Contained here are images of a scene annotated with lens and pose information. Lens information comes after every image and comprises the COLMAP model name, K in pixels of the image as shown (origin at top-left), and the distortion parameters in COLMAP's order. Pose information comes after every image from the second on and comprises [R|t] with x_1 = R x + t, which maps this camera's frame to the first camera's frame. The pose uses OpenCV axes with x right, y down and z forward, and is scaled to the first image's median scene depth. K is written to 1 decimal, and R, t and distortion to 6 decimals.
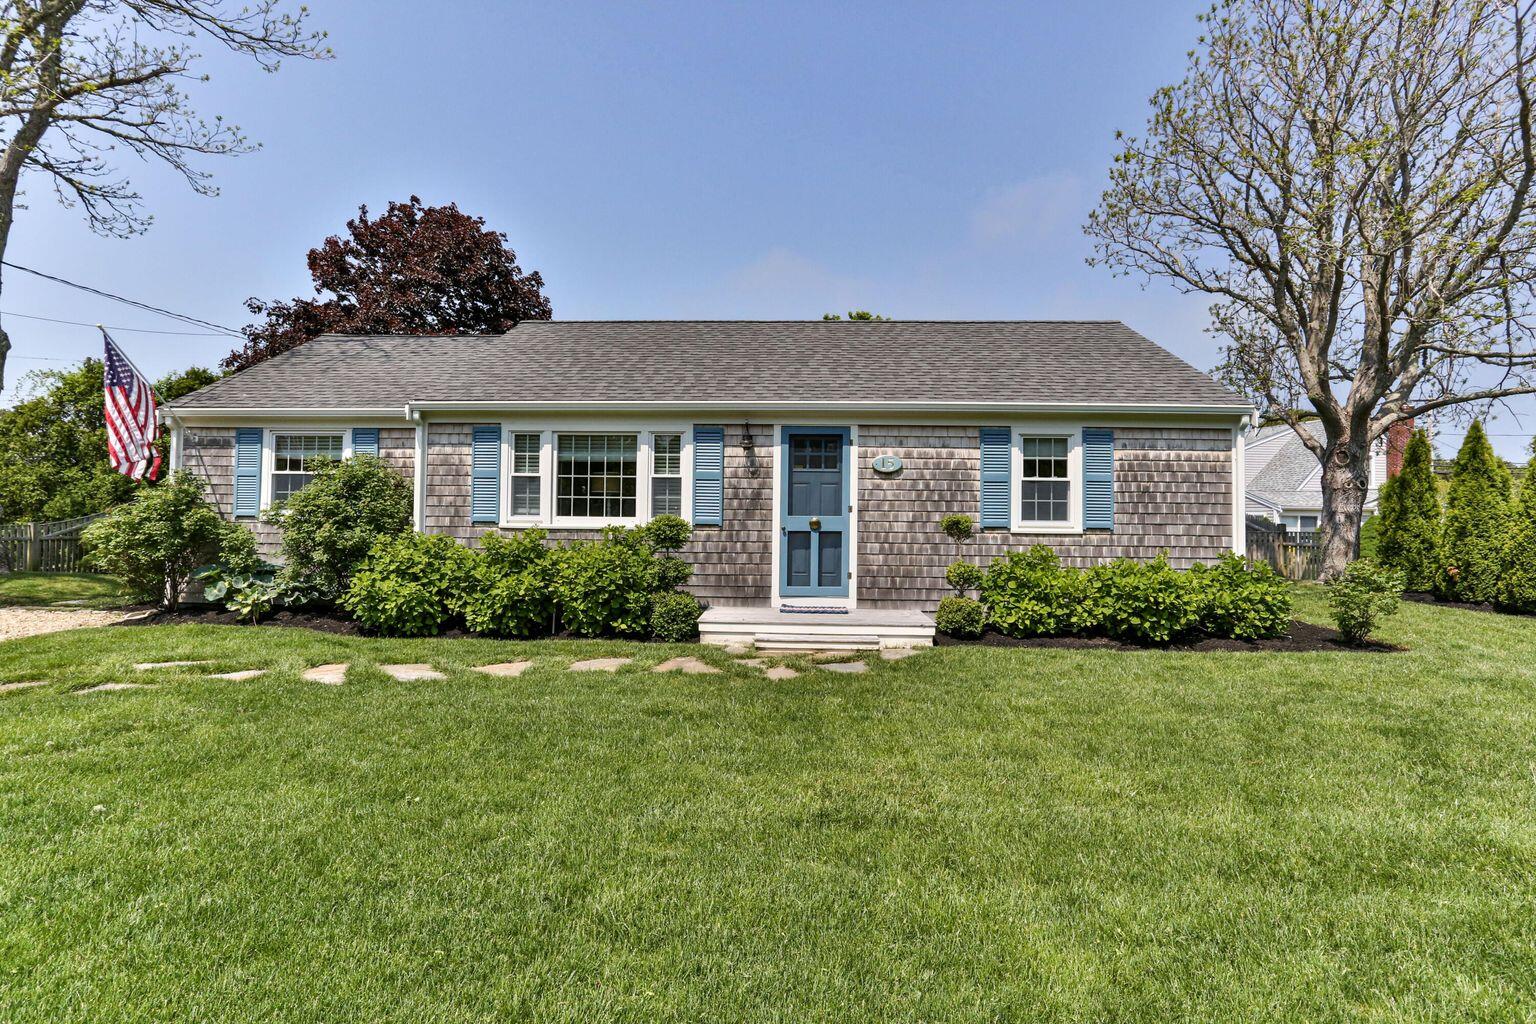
lens RADIAL K [[785.2, 0, 768.6], [0, 785.2, 489.9], [0, 0, 1]] dist [-0.030901, 0.000671]
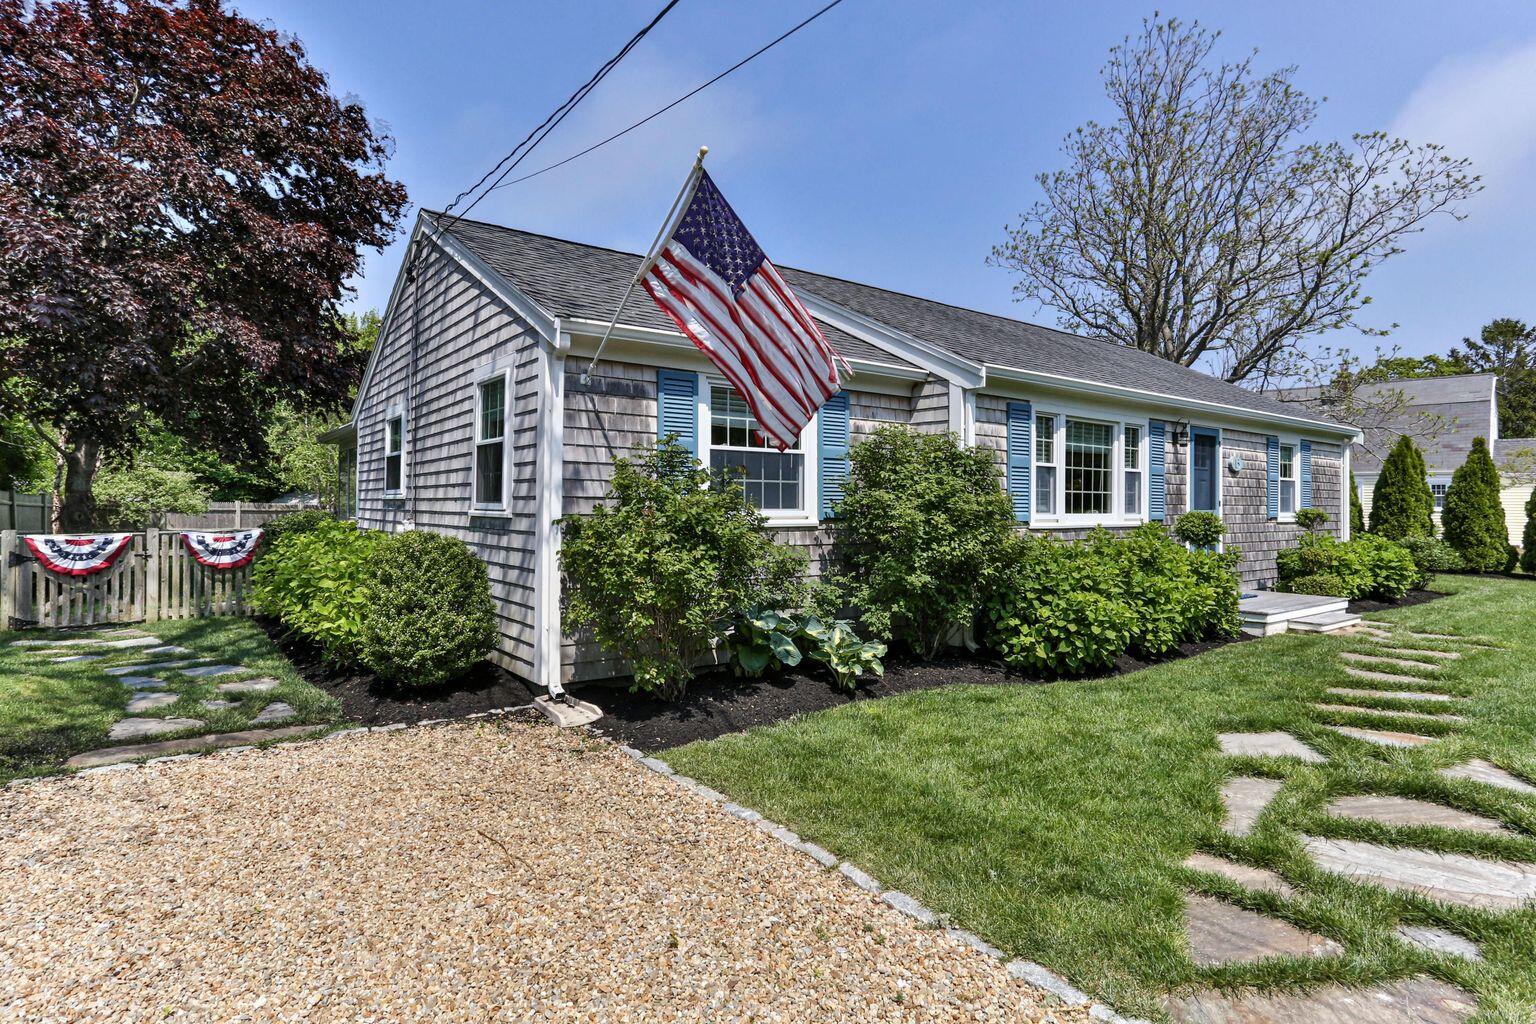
lens RADIAL K [[785.2, 0, 768.6], [0, 785.2, 489.9], [0, 0, 1]] dist [-0.030901, 0.000671]
pose [[0.766428, 0.002344, 0.642325, -1.075463], [-0.024838, 0.999354, 0.025990, -0.007001], [-0.641849, -0.035873, 0.765991, 0.548638]]
